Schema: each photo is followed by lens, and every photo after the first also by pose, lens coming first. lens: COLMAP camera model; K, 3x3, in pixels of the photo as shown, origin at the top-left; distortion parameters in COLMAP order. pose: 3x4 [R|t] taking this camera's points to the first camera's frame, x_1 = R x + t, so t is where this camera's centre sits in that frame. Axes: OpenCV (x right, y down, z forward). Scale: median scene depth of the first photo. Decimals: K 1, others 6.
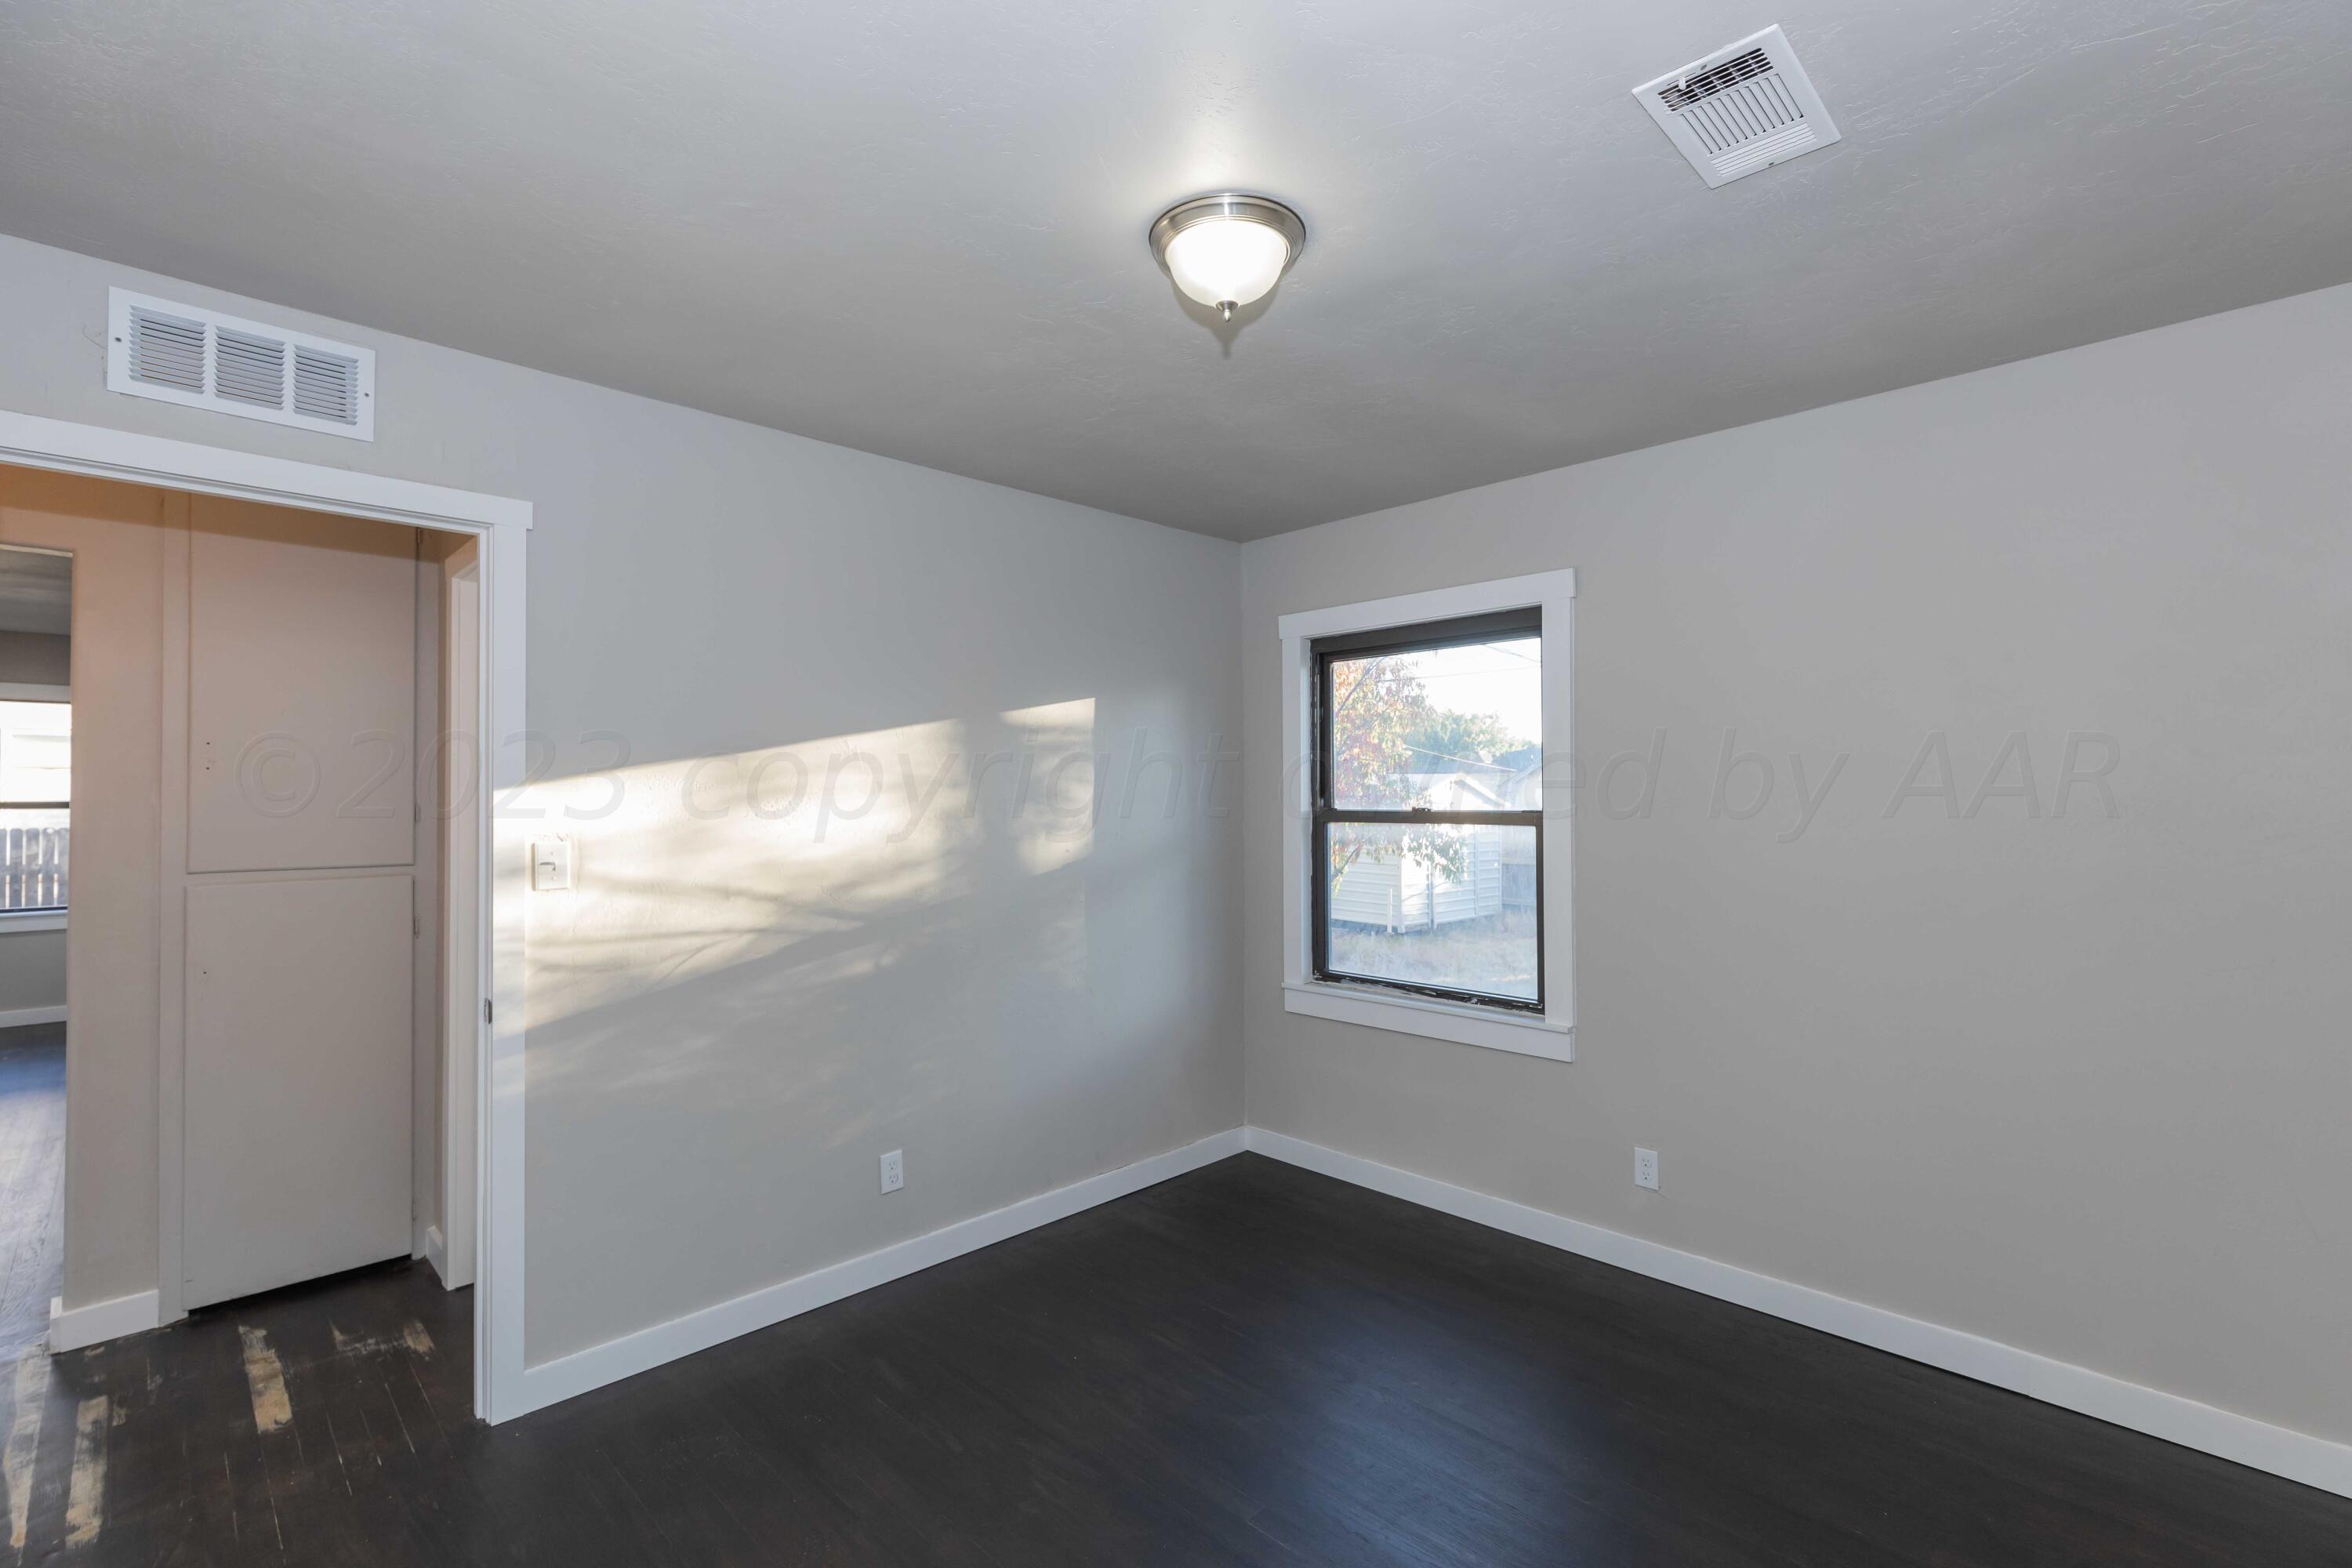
lens RADIAL K [[1046.3, 0, 1185.3], [0, 1046.3, 780.6], [0, 0, 1]] dist [0.000567, -0.000451]
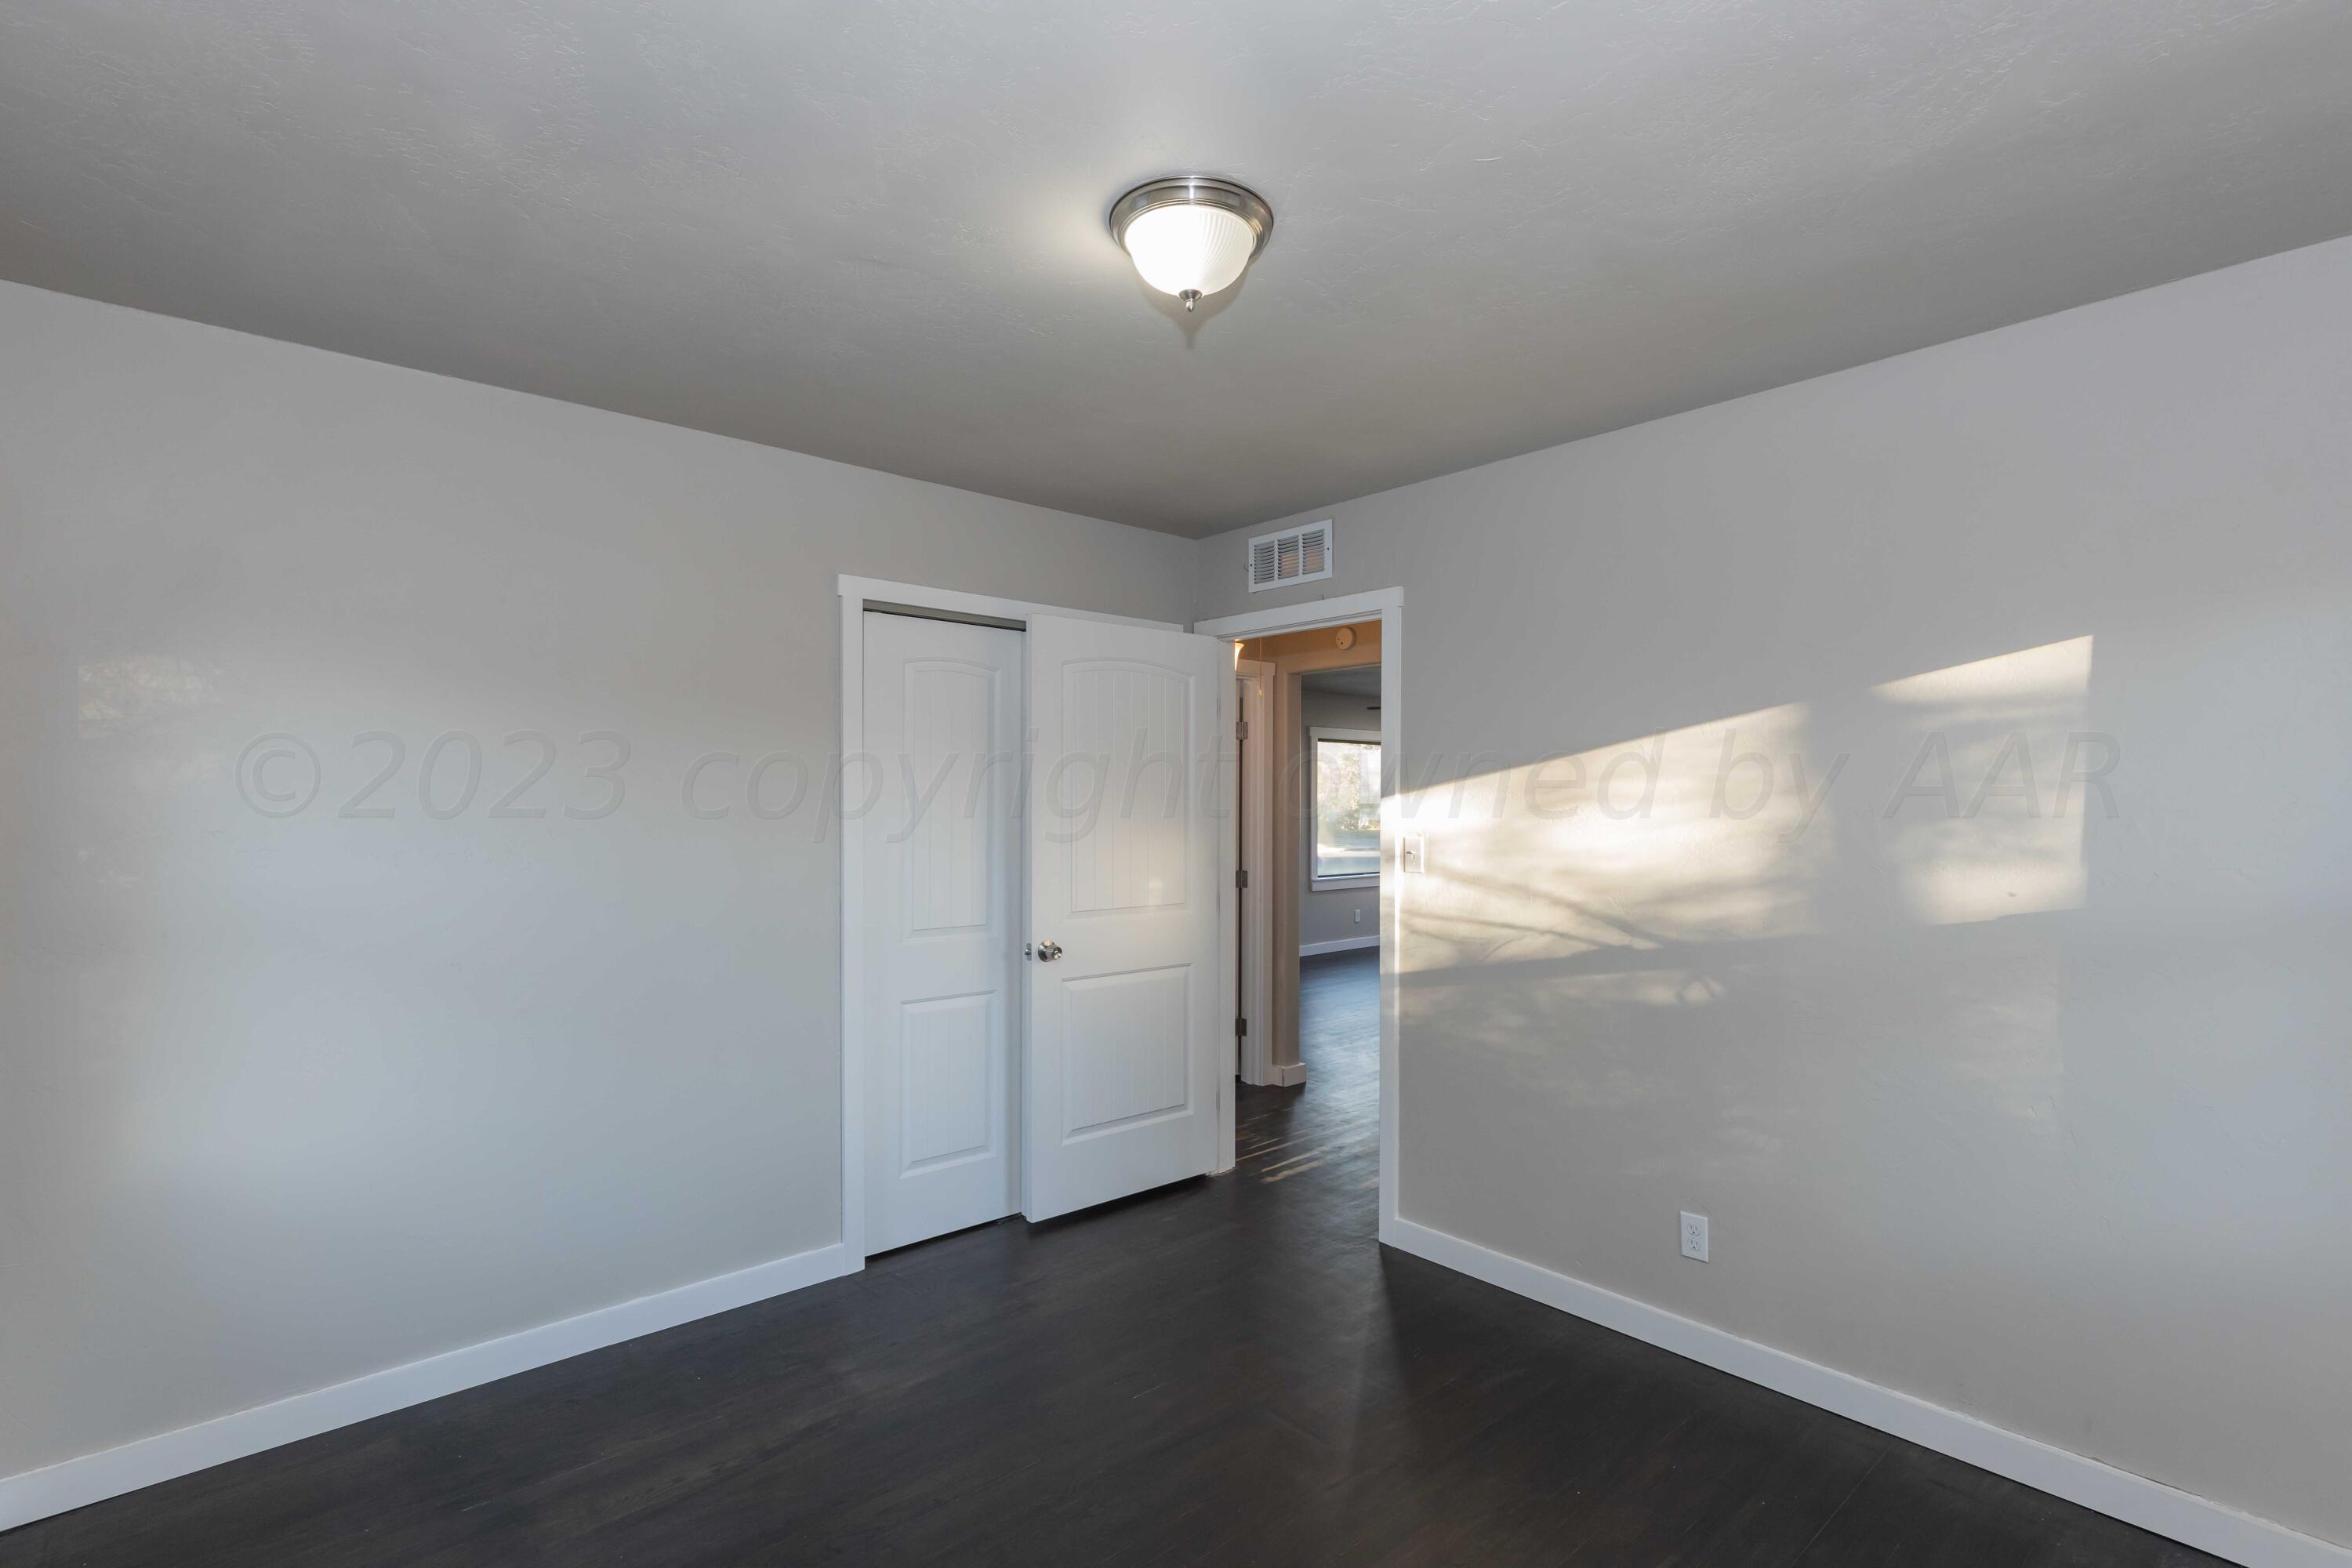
lens RADIAL K [[1046.3, 0, 1185.3], [0, 1046.3, 780.6], [0, 0, 1]] dist [0.000567, -0.000451]
pose [[-0.029321, 0.000078, -0.999570, 0.657319], [0.032533, 0.999470, -0.000876, -0.020473], [0.999040, -0.032544, -0.029308, 0.669558]]
